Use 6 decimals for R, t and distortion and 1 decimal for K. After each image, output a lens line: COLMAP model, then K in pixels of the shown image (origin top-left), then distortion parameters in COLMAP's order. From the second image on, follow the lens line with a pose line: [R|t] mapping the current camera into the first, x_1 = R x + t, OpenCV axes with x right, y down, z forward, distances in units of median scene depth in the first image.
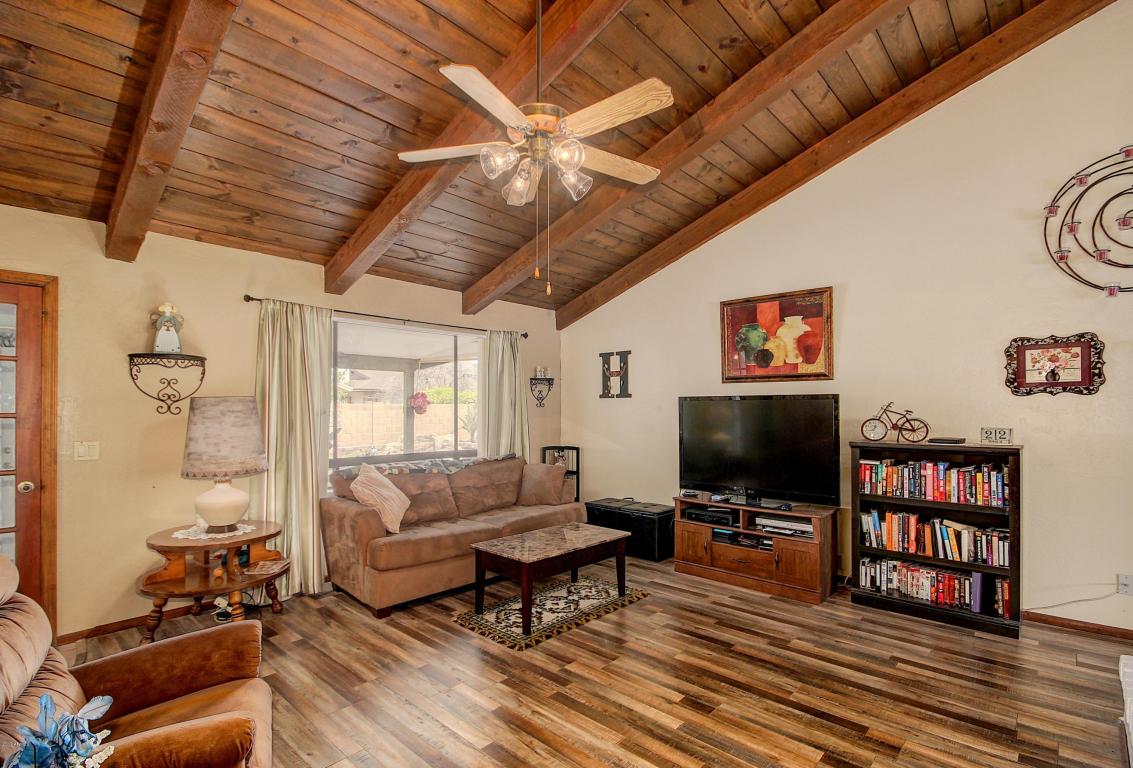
lens RADIAL K [[539.8, 0, 570.6], [0, 539.8, 402.1], [0, 0, 1]] dist [-0.002392, -0.000145]
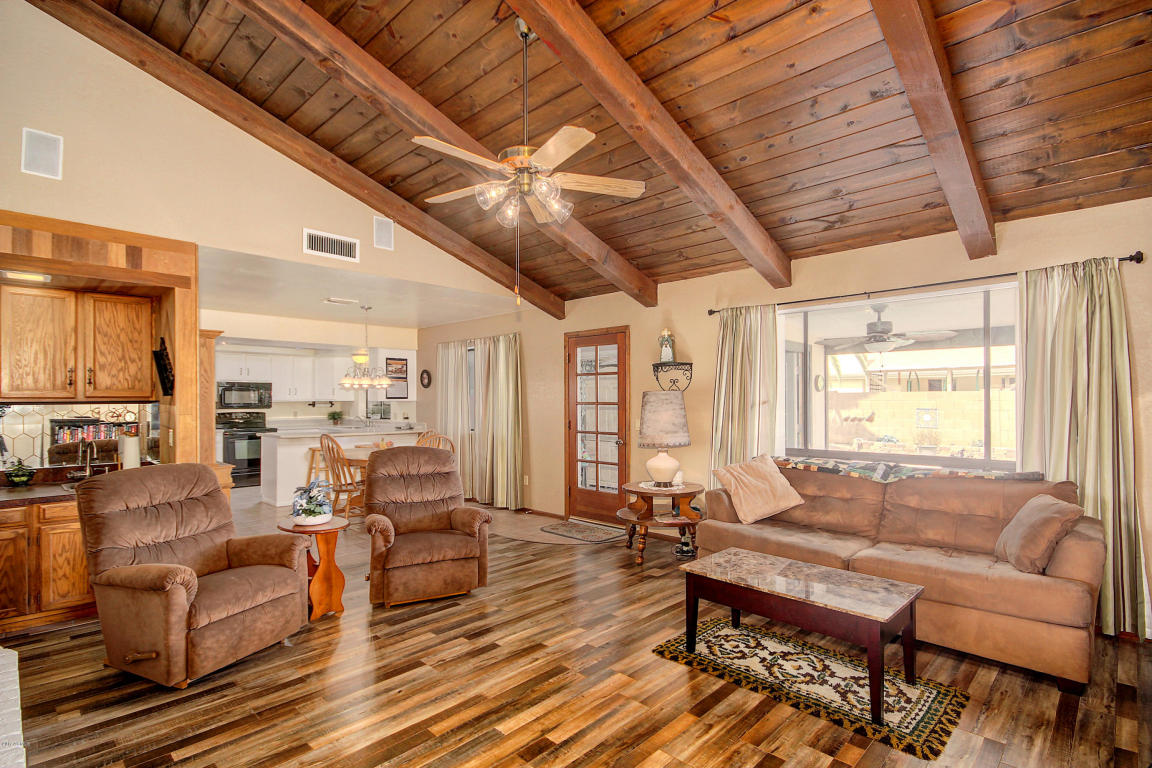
lens RADIAL K [[547.6, 0, 556.8], [0, 547.6, 400.8], [0, 0, 1]] dist [-0.003425, -0.003844]
pose [[-0.043778, 0.000735, -0.999041, 0.760787], [0.013975, 0.999902, 0.000123, 0.011255], [0.998944, -0.013956, -0.043784, 0.752557]]
